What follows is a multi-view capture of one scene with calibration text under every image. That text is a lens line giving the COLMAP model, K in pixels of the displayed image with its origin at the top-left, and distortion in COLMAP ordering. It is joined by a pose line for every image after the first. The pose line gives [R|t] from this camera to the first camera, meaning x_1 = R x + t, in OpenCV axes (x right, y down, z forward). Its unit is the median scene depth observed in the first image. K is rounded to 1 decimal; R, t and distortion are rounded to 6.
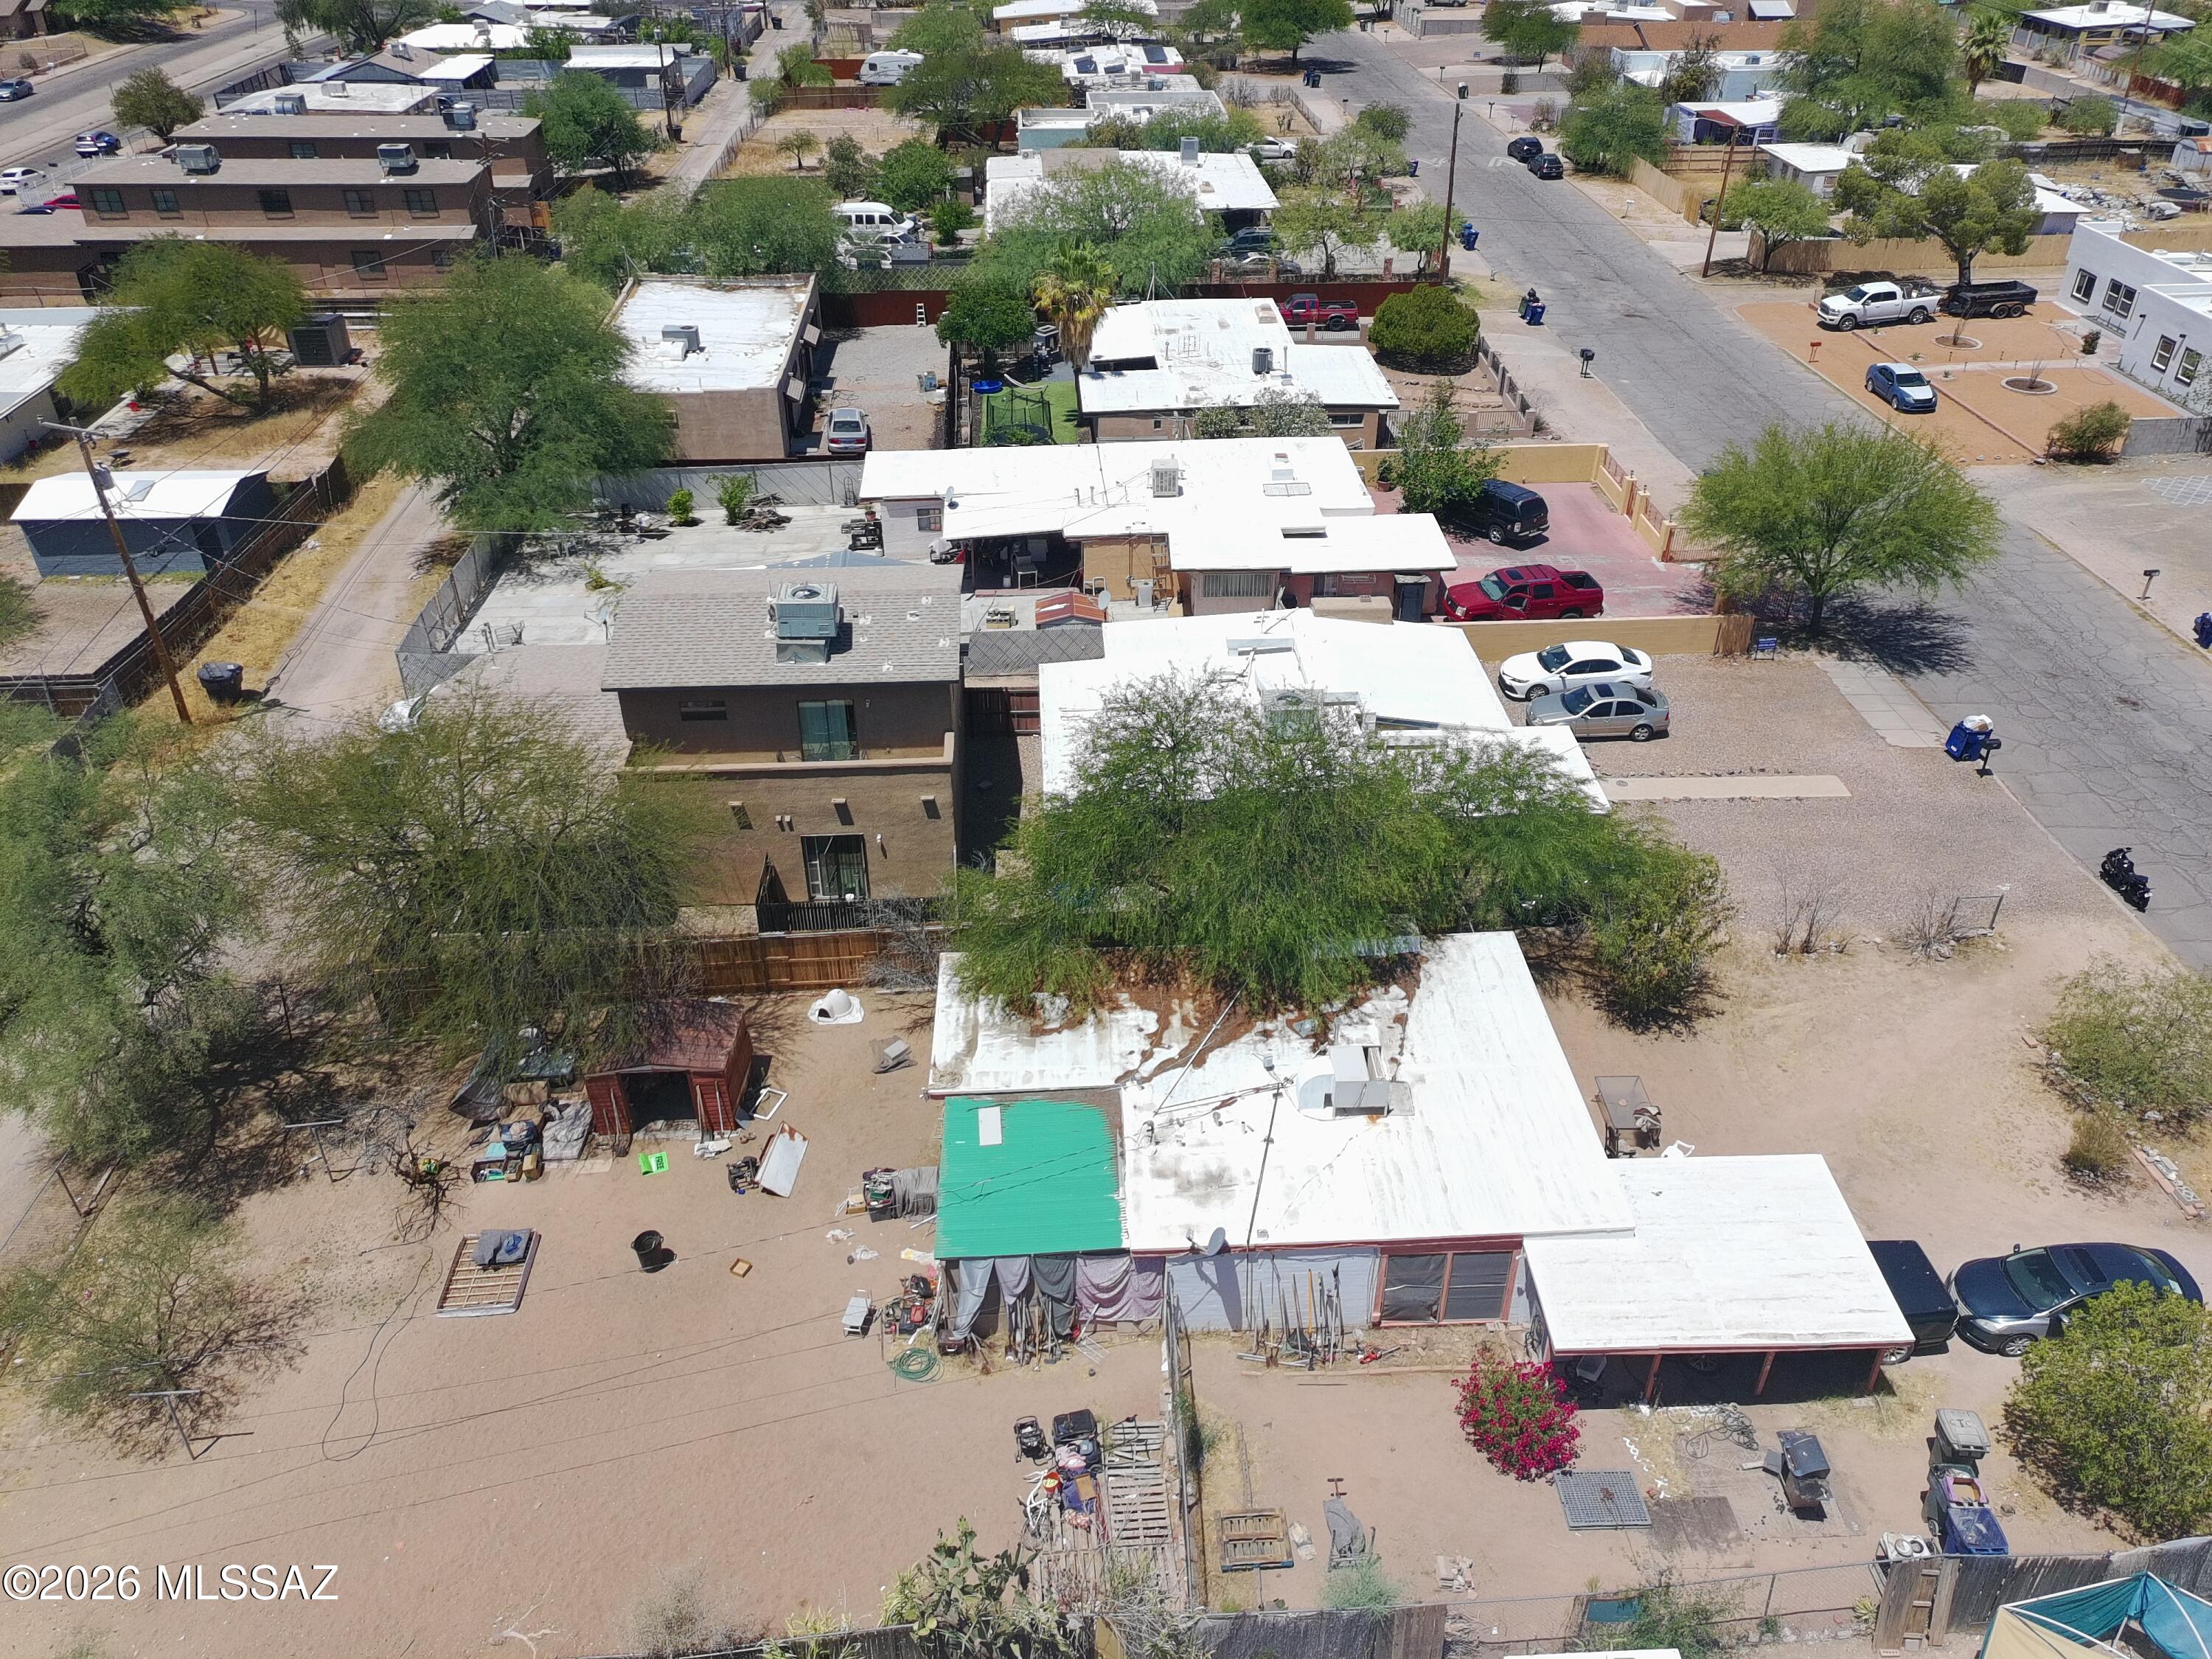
lens RADIAL K [[1632.0, 0, 1139.3], [0, 1632.0, 832.4], [0, 0, 1]] dist [0.065804, -0.065289]
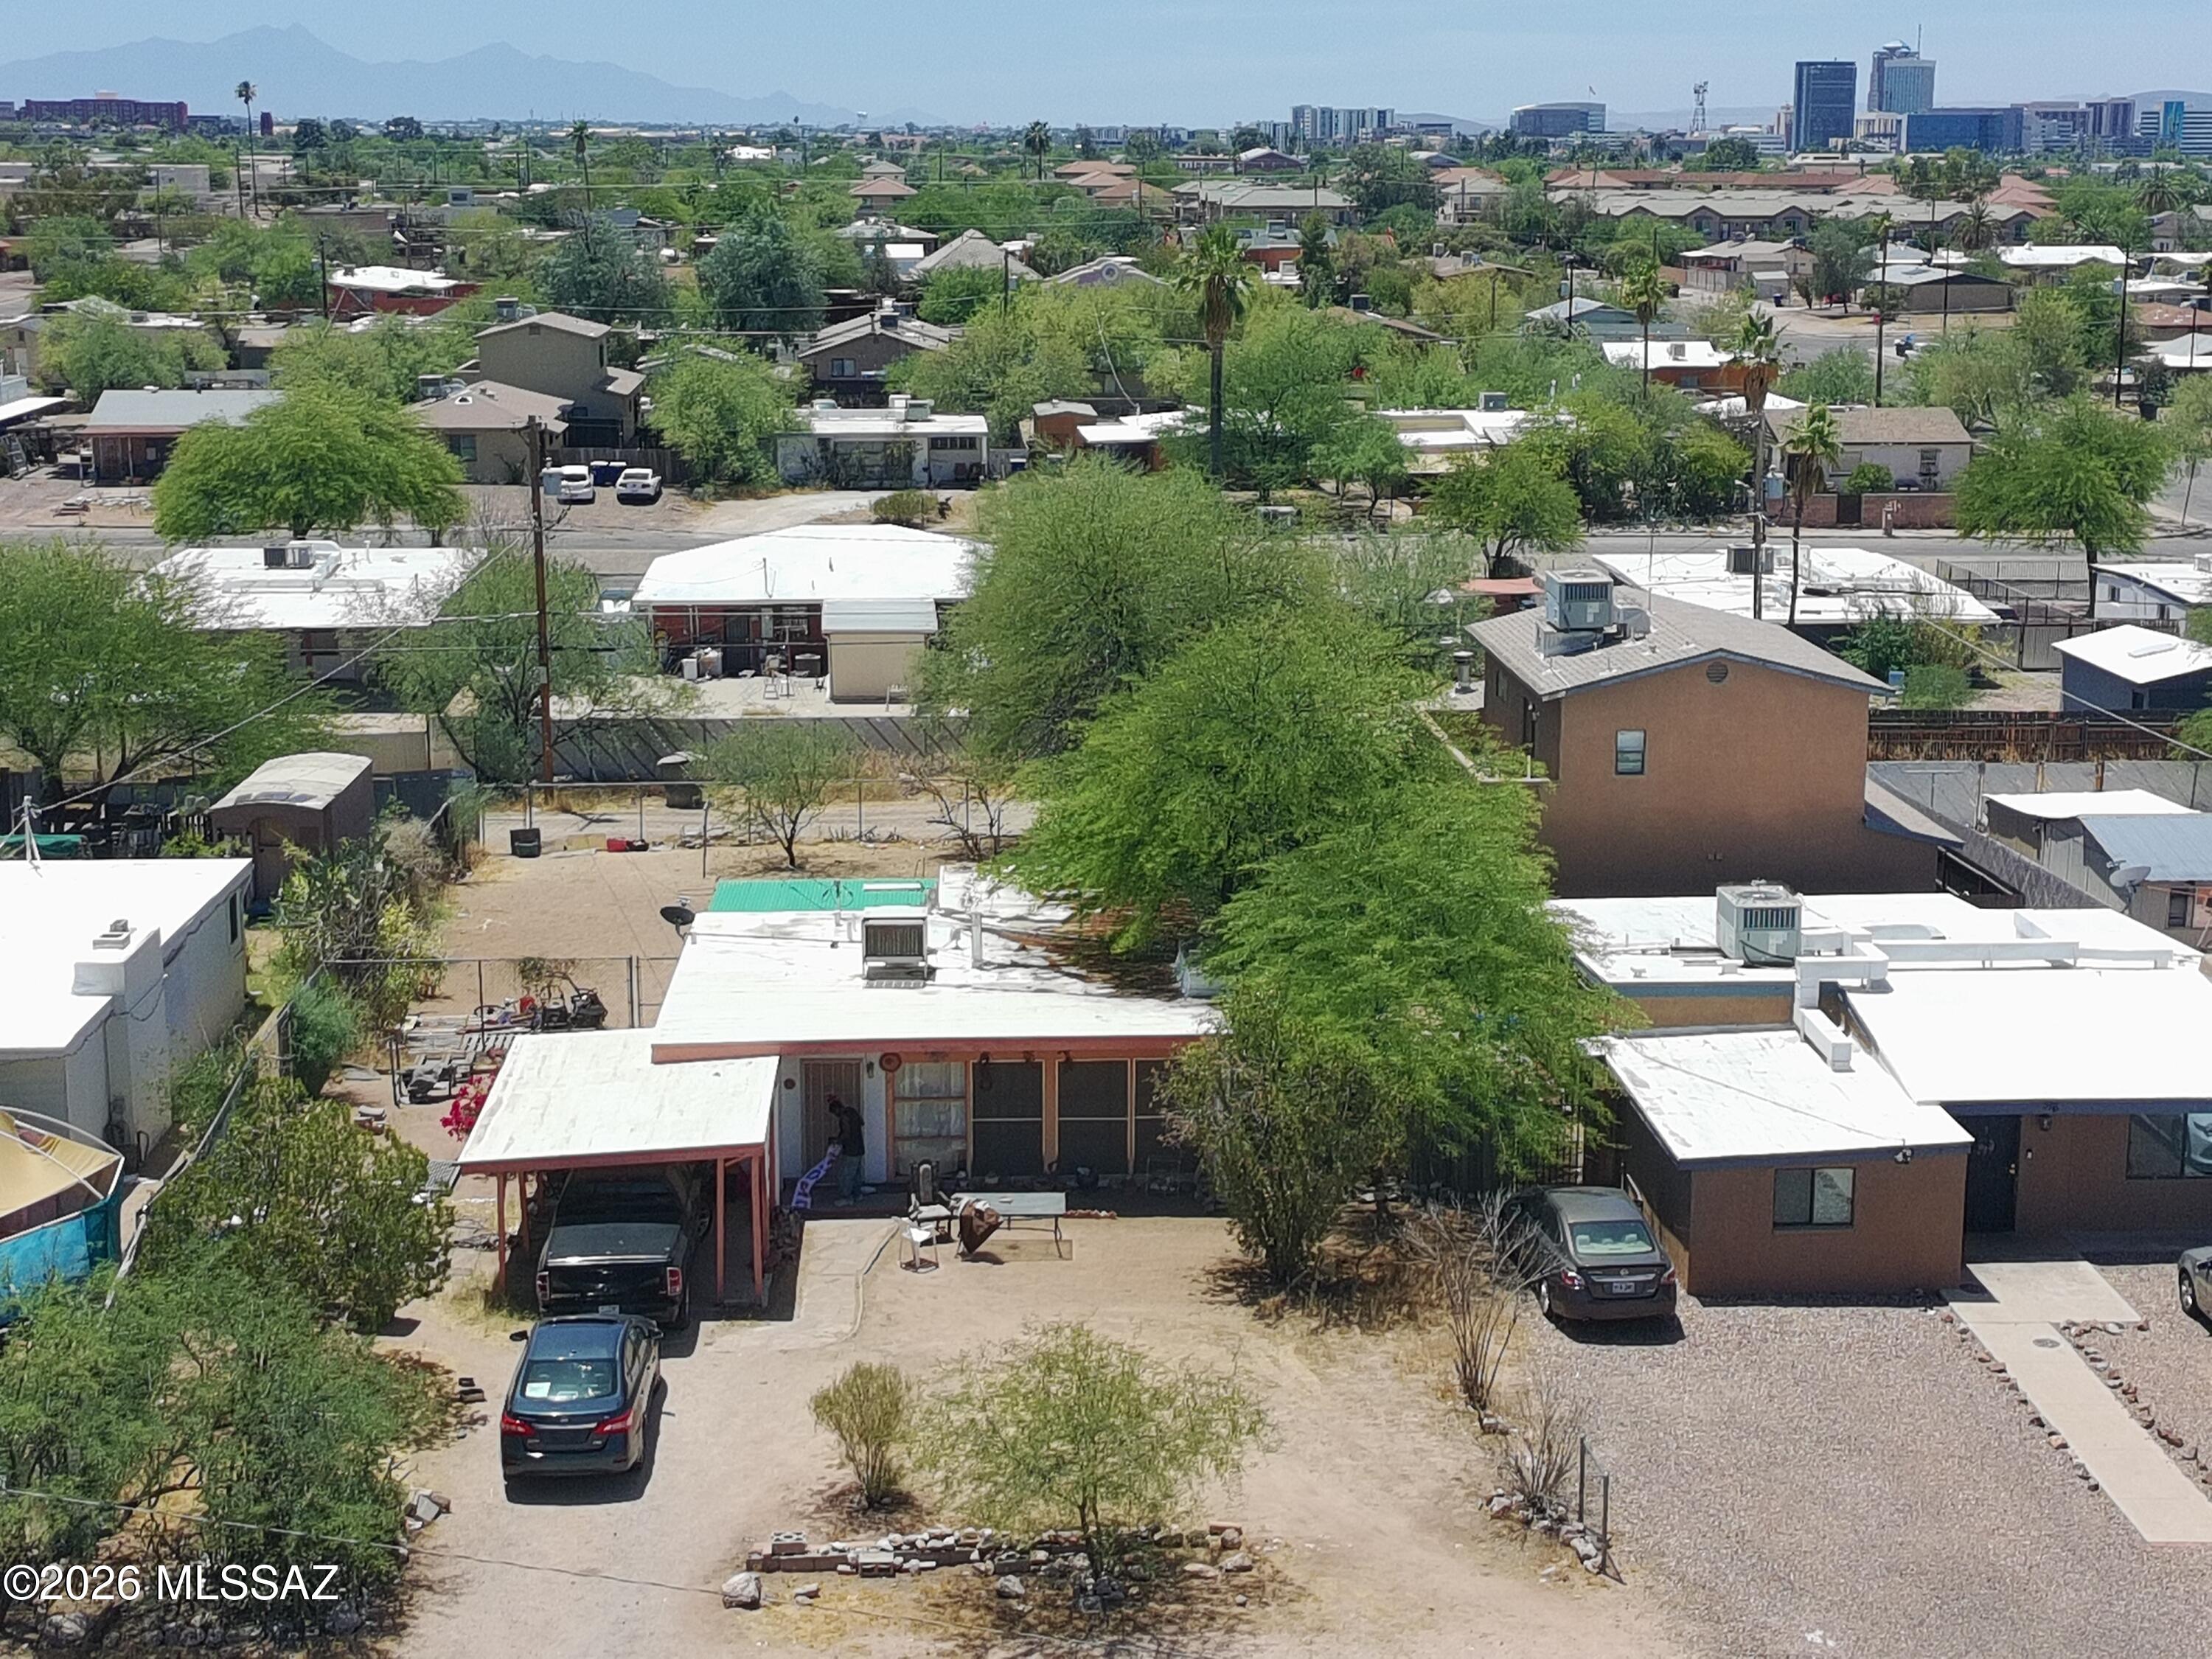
lens RADIAL K [[3287.2, 0, 1143.6], [0, 3287.2, 839.4], [0, 0, 1]] dist [0.037900, 0.000000]
pose [[0.004115, 0.201425, -0.979495, 1.647138], [-0.553890, 0.815981, 0.165473, -0.222113], [0.832580, 0.541852, 0.114926, 0.827378]]
